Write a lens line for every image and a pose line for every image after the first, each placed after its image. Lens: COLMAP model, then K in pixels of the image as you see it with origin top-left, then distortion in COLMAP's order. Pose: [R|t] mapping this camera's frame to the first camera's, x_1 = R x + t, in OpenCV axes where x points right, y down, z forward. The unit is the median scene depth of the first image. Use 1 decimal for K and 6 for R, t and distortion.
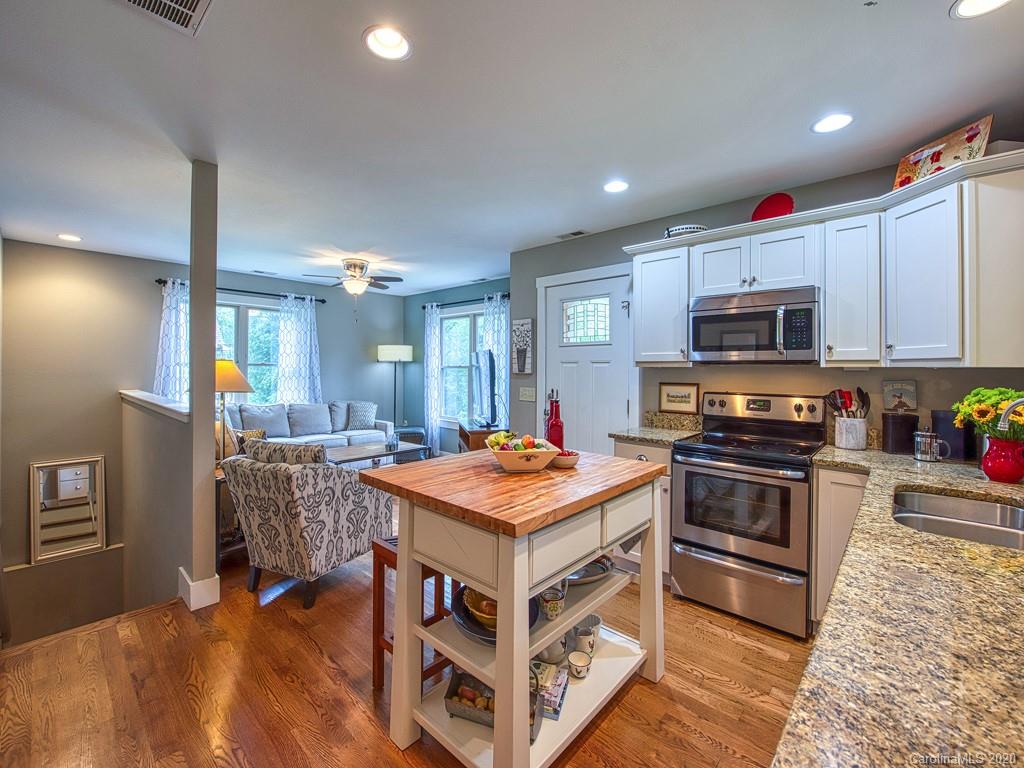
lens RADIAL K [[439.2, 0, 510.5], [0, 439.2, 366.1], [0, 0, 1]] dist [-0.001073, -0.000188]
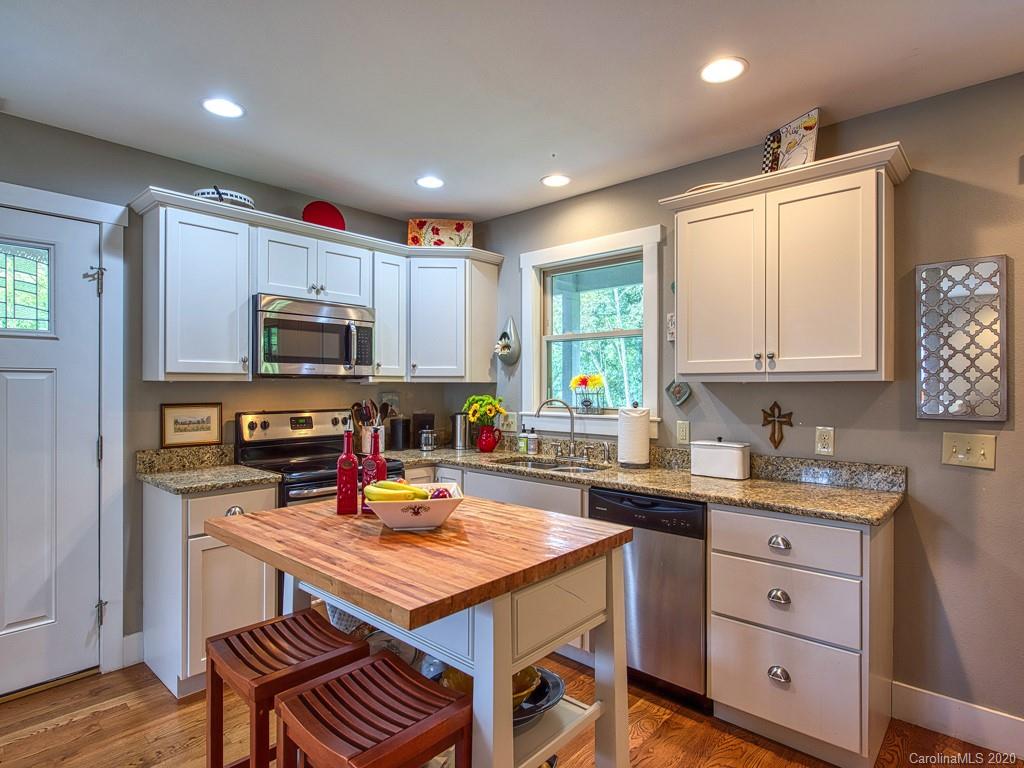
lens RADIAL K [[557.5, 0, 512.0], [0, 557.5, 384.0], [0, 0, 1]] dist [-0.000634, 0.000062]
pose [[0.000164, -0.006216, 0.999981, -0.614934], [-0.009668, 0.999934, 0.006218, -0.004004], [-0.999953, -0.009668, 0.000104, 0.577814]]
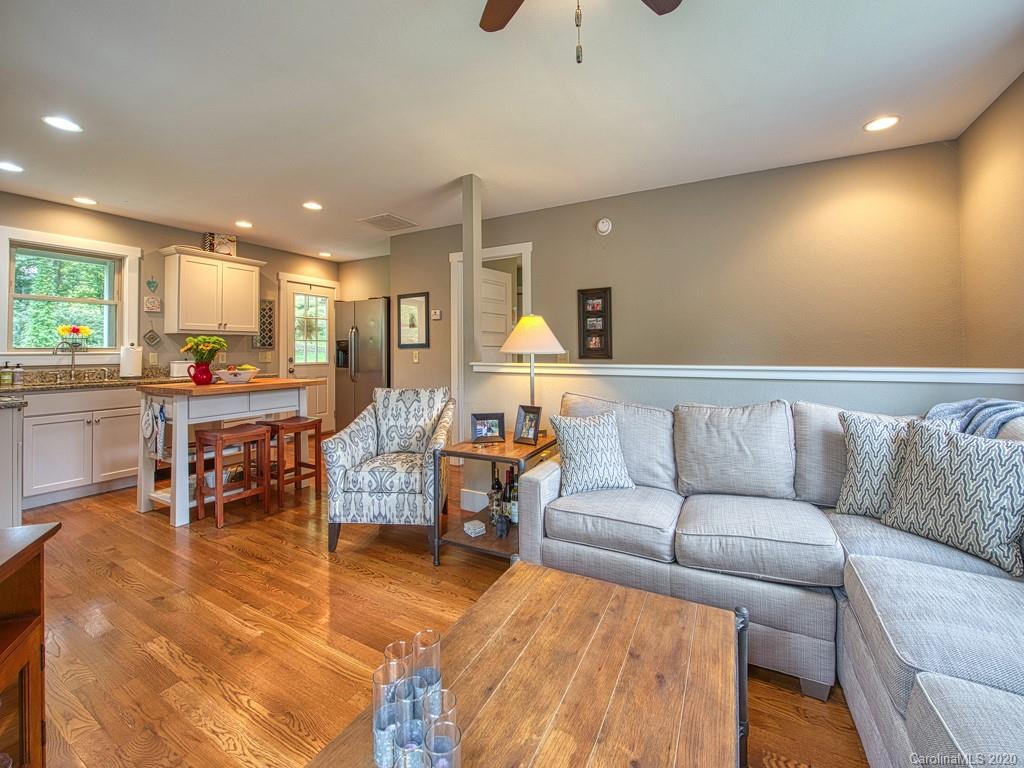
lens RADIAL K [[418.8, 0, 508.4], [0, 418.8, 342.7], [0, 0, 1]] dist [-0.017323, -0.000394]
pose [[-0.972356, -0.007867, -0.233371, -0.474538], [-0.001280, 0.999597, -0.028365, 0.073922], [0.233500, -0.027282, -0.971974, 2.076879]]
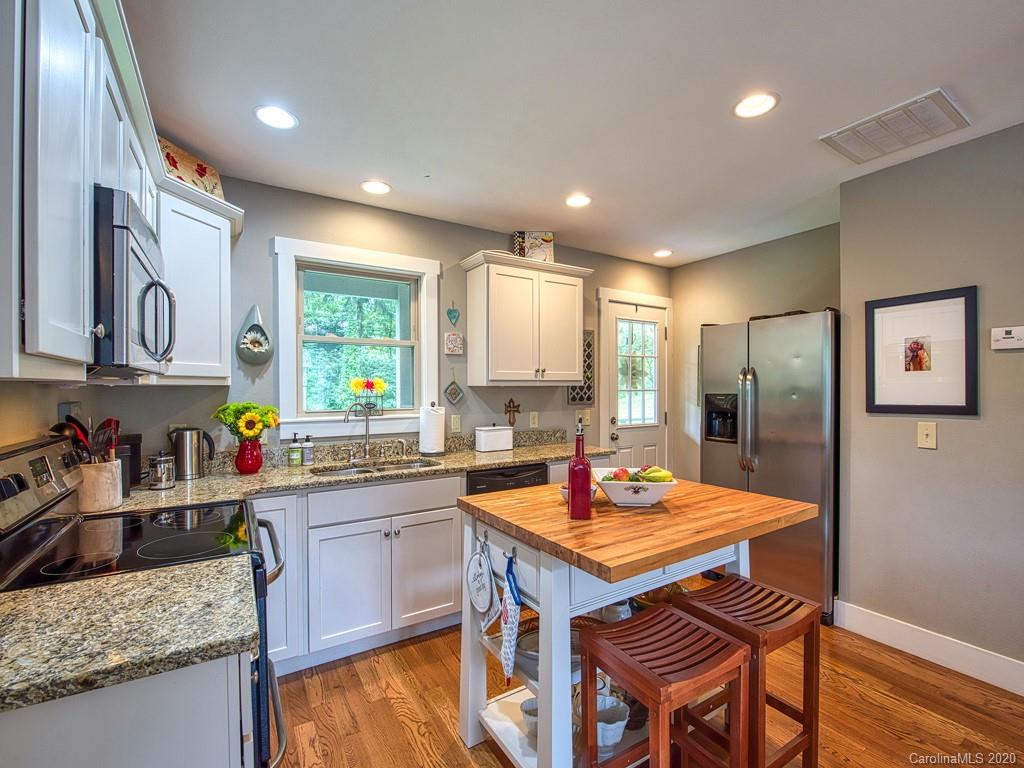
lens RADIAL K [[455.0, 0, 514.8], [0, 455.0, 391.4], [0, 0, 1]] dist [-0.001949, -0.000109]
pose [[-0.962879, -0.005845, 0.269871, 0.000913], [-0.006113, 0.999981, -0.000154, 0.009073], [-0.269865, -0.001798, -0.962896, 1.334652]]
